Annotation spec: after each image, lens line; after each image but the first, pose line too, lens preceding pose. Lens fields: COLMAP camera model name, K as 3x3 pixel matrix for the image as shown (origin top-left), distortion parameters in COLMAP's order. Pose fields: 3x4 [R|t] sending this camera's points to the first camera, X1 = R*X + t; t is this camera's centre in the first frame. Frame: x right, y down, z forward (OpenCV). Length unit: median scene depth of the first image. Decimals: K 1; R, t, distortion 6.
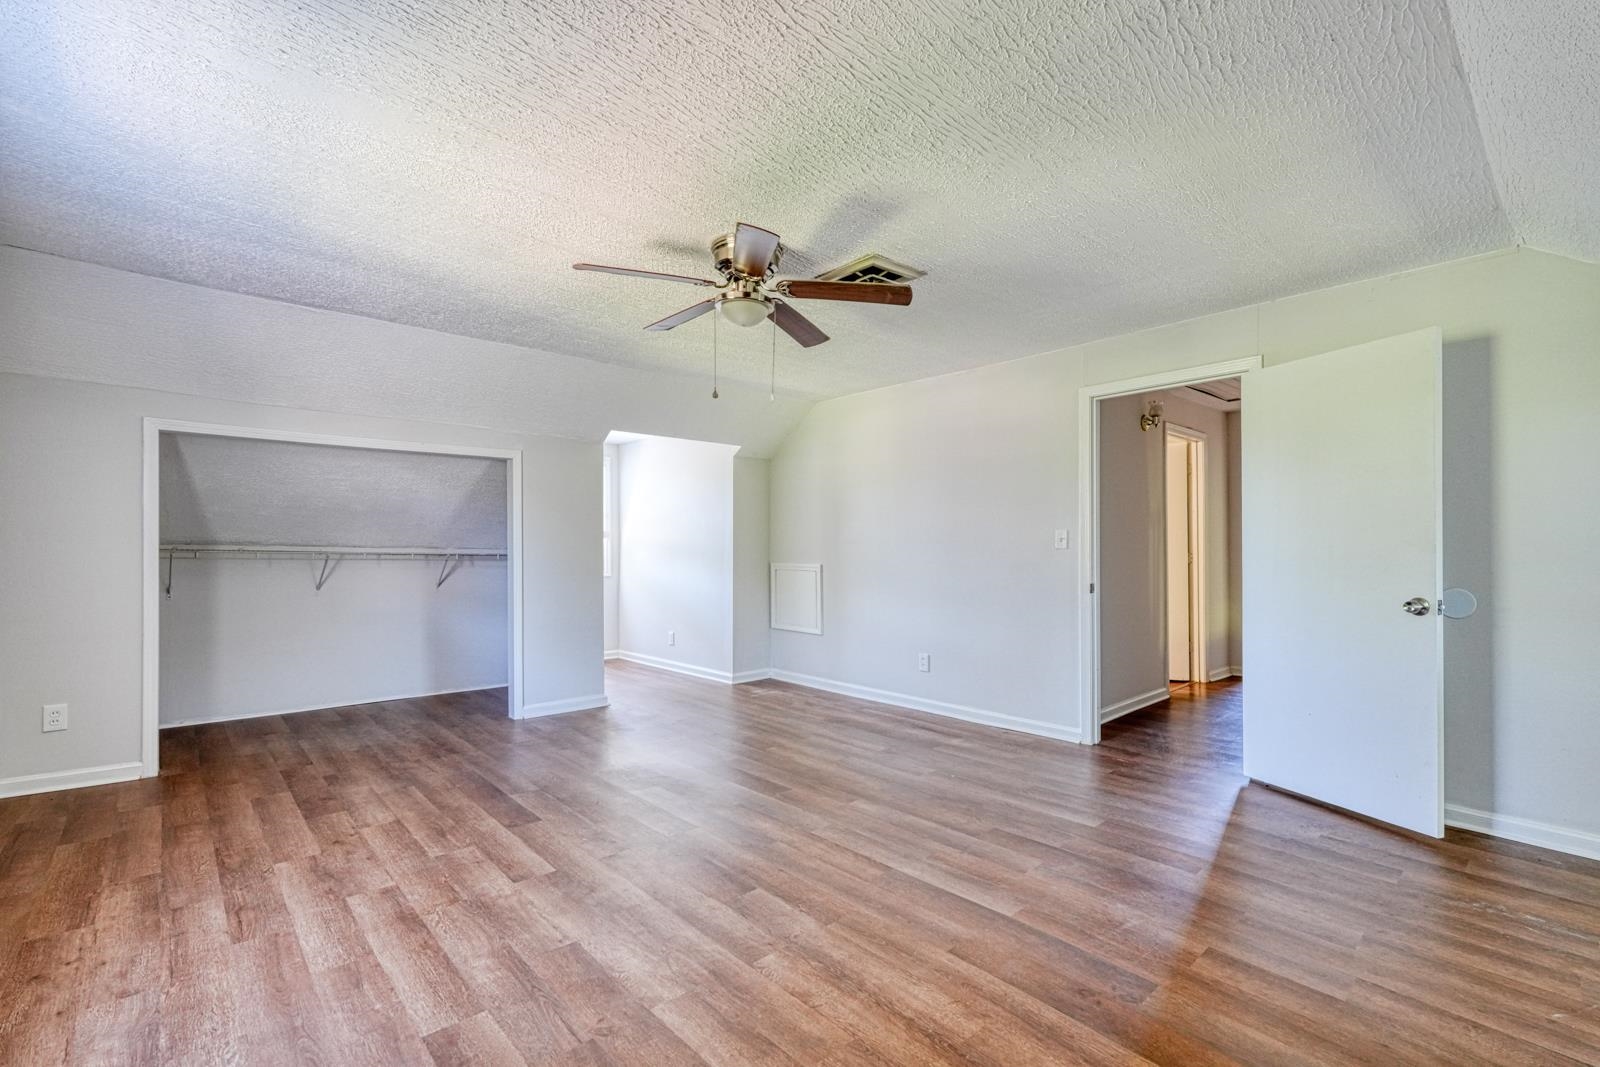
lens RADIAL K [[703.2, 0, 805.8], [0, 703.2, 539.2], [0, 0, 1]] dist [0.000671, 0.000078]
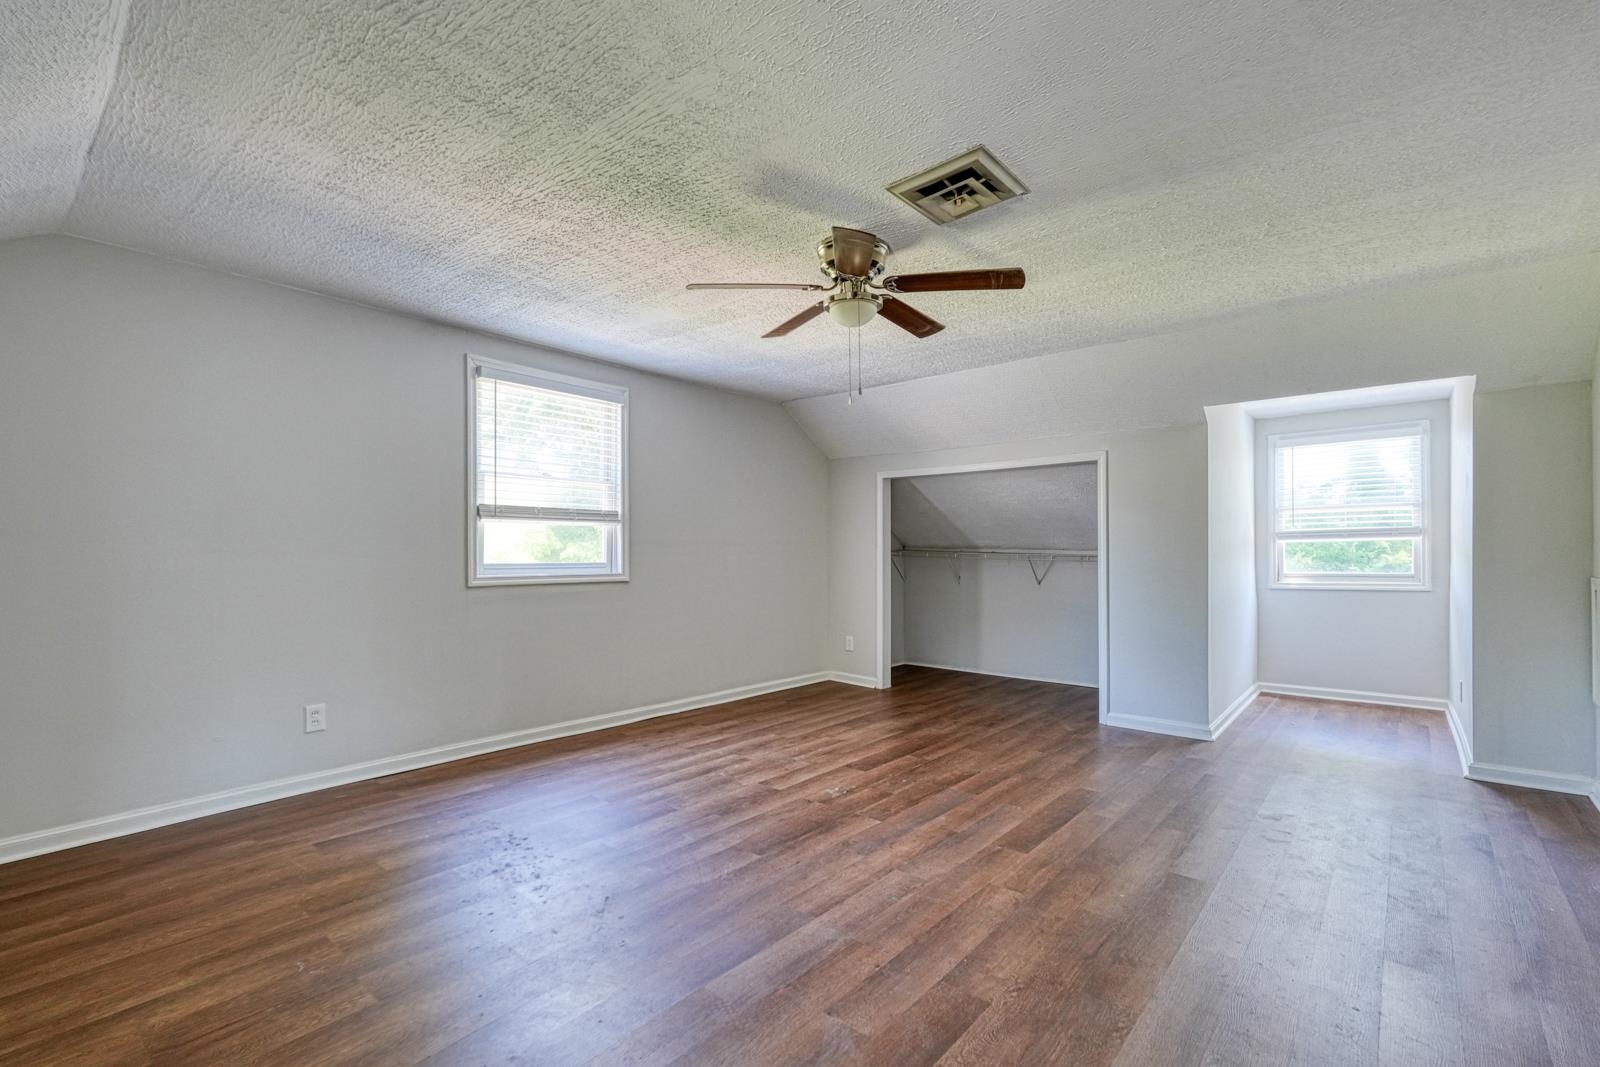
lens RADIAL K [[703.2, 0, 806.0], [0, 703.2, 542.8], [0, 0, 1]] dist [0.000671, 0.000078]
pose [[0.134062, -0.014130, -0.990872, 0.866657], [0.010798, 0.999860, -0.012797, 0.017245], [0.990914, -0.008983, 0.134196, 0.771773]]
